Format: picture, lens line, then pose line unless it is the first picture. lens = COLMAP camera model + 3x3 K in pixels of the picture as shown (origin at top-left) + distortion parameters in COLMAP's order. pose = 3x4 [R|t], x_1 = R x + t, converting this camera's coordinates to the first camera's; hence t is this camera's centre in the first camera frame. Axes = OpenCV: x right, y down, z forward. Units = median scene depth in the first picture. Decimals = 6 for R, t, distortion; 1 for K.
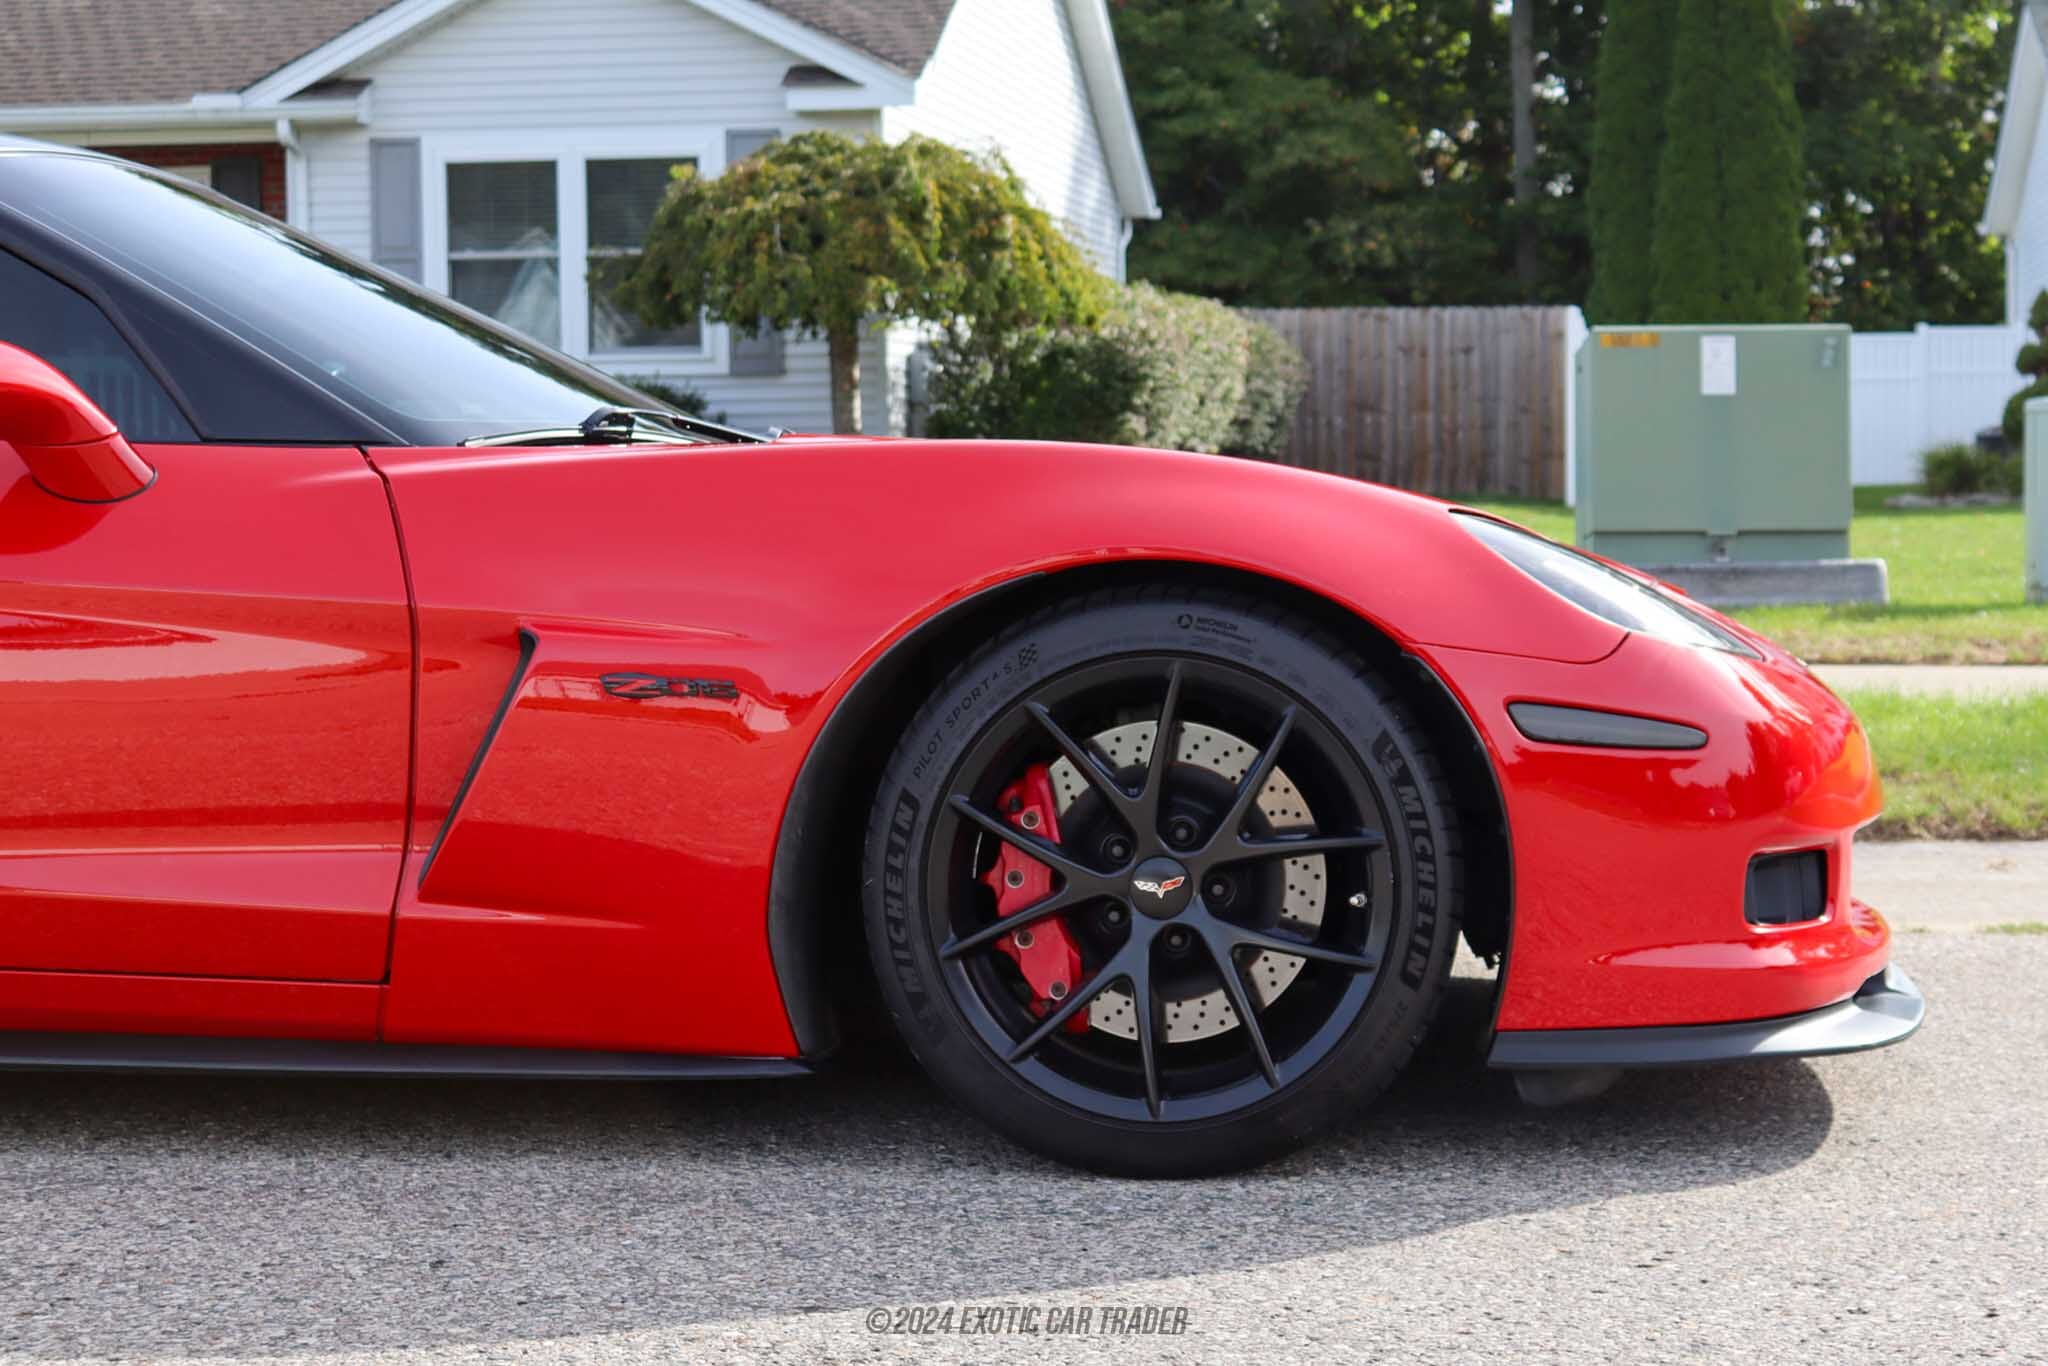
lens RADIAL K [[3340.5, 0, 1024.0], [0, 3340.5, 683.0], [0, 0, 1]] dist [-0.025074, -0.093347]
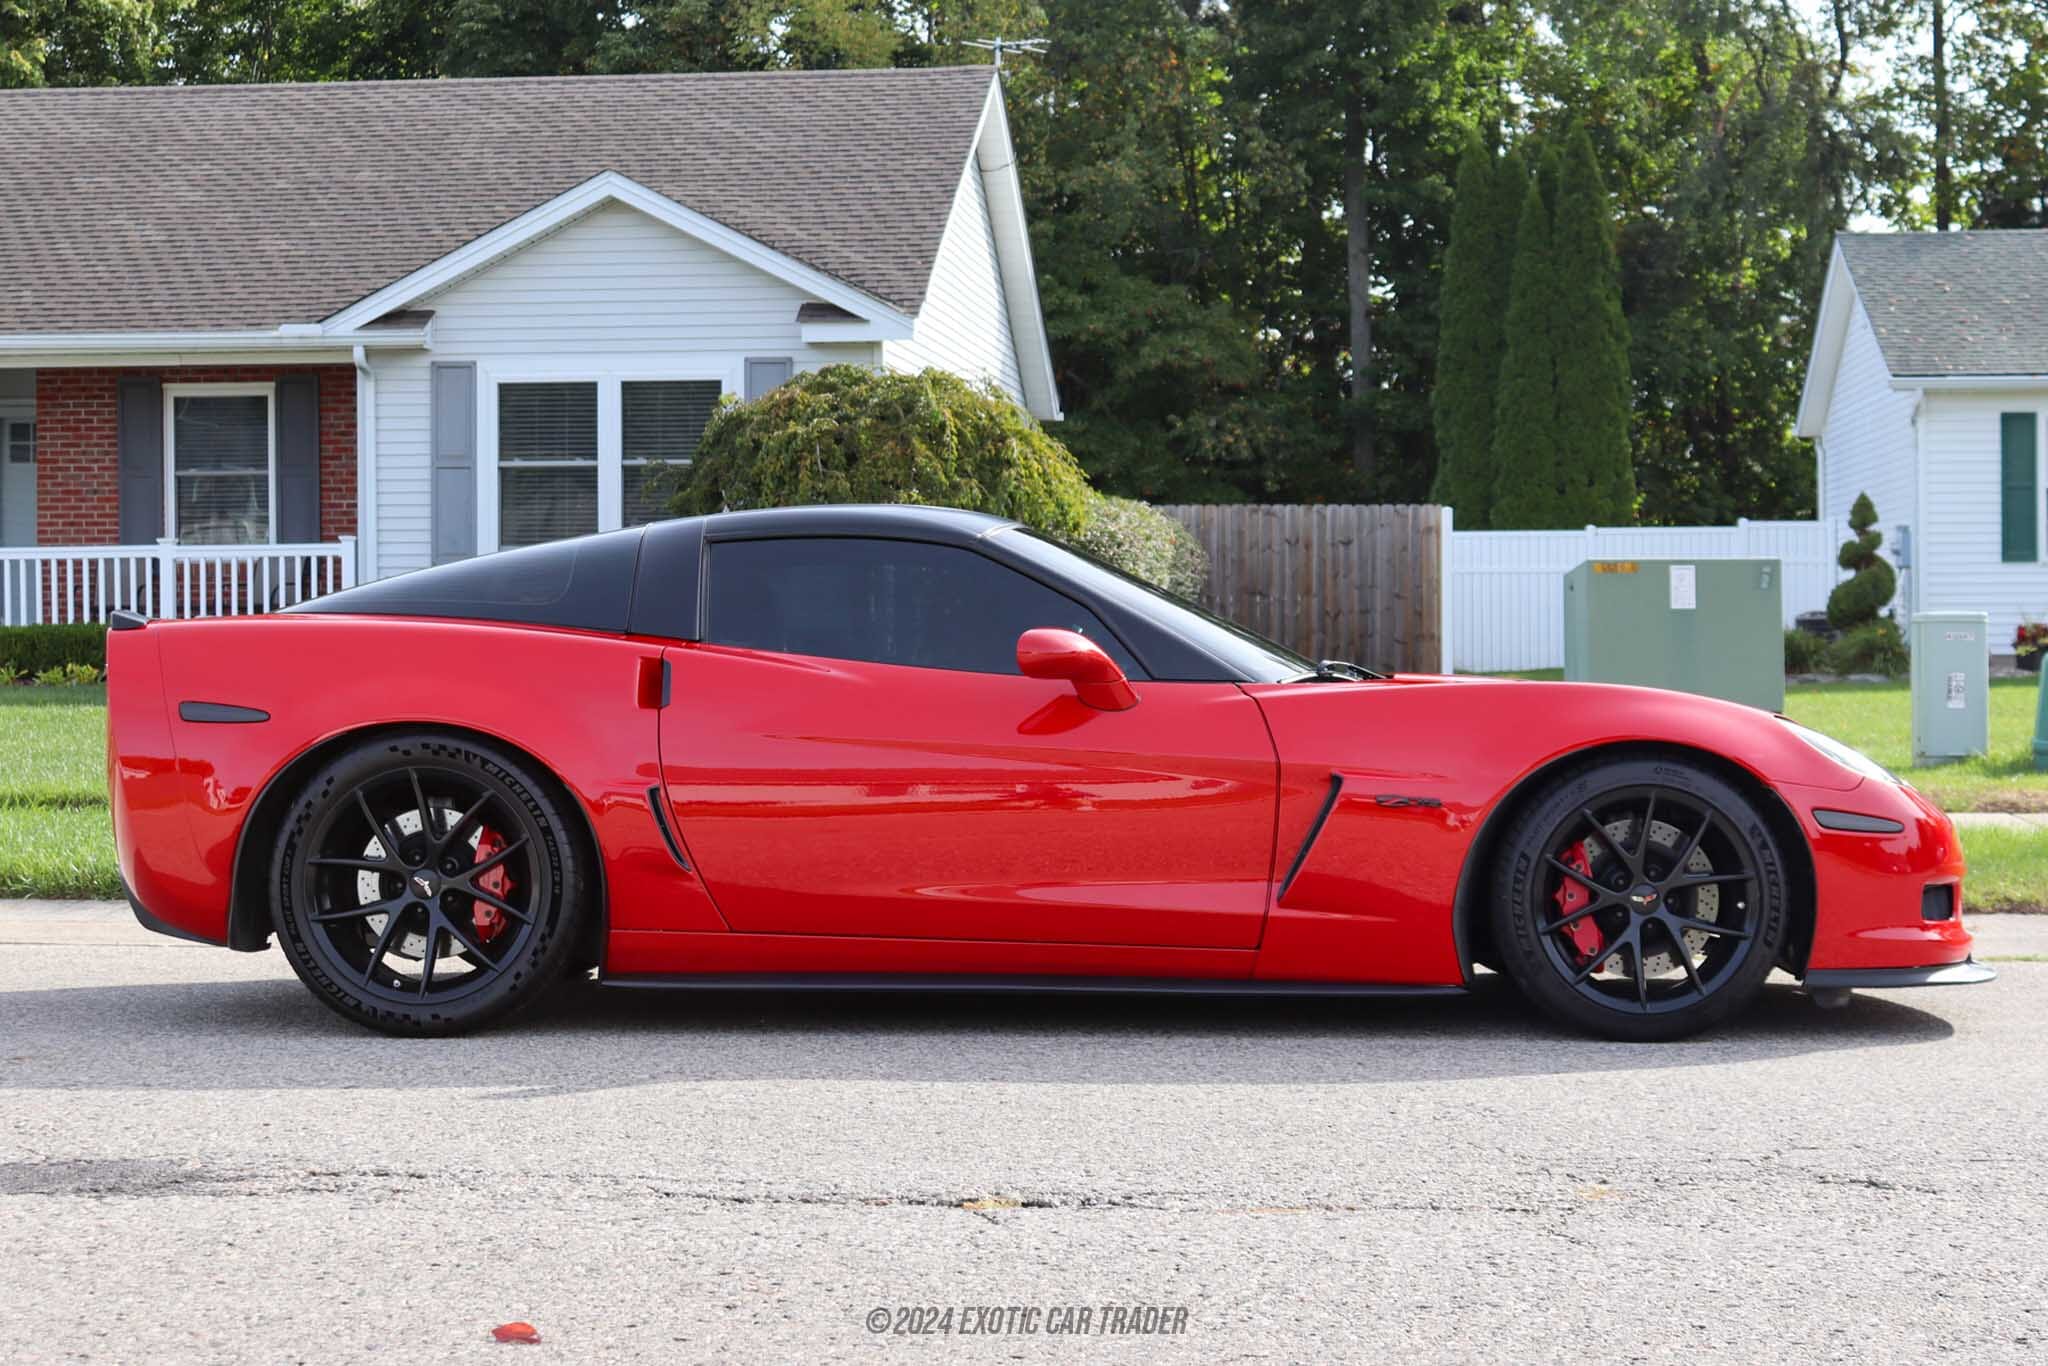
lens RADIAL K [[3116.9, 0, 1024.0], [0, 3116.9, 683.0], [0, 0, 1]] dist [-0.074954, 0.288988]
pose [[0.999260, 0.003148, 0.038346, -0.042756], [-0.001165, 0.998667, -0.051605, 0.002806], [-0.038457, 0.051522, 0.997931, -0.093036]]
